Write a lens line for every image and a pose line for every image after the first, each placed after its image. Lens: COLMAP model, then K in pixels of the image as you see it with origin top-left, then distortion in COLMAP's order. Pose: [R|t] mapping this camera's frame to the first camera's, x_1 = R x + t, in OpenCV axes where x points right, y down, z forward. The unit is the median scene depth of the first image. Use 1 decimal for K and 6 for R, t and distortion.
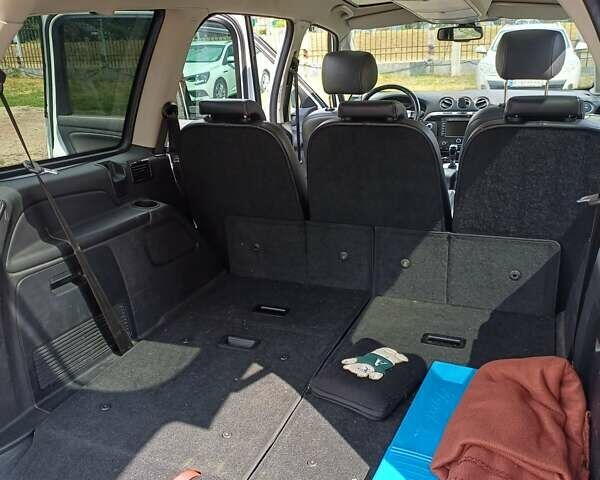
lens RADIAL K [[559.9, 0, 300.0], [0, 559.9, 240.0], [0, 0, 1]] dist [0.029092, -0.012372]
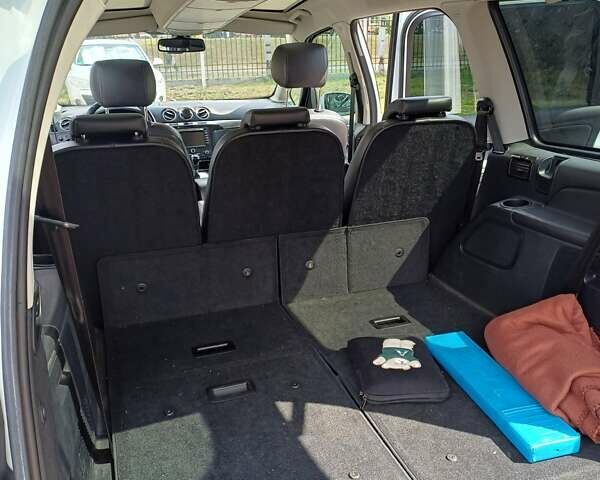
lens RADIAL K [[559.9, 0, 300.0], [0, 559.9, 240.0], [0, 0, 1]] dist [0.029092, -0.012372]
pose [[0.767712, -0.187457, 0.612763, -0.489650], [0.202365, 0.978242, 0.045728, -0.058780], [-0.608002, 0.088896, 0.788943, 0.221832]]
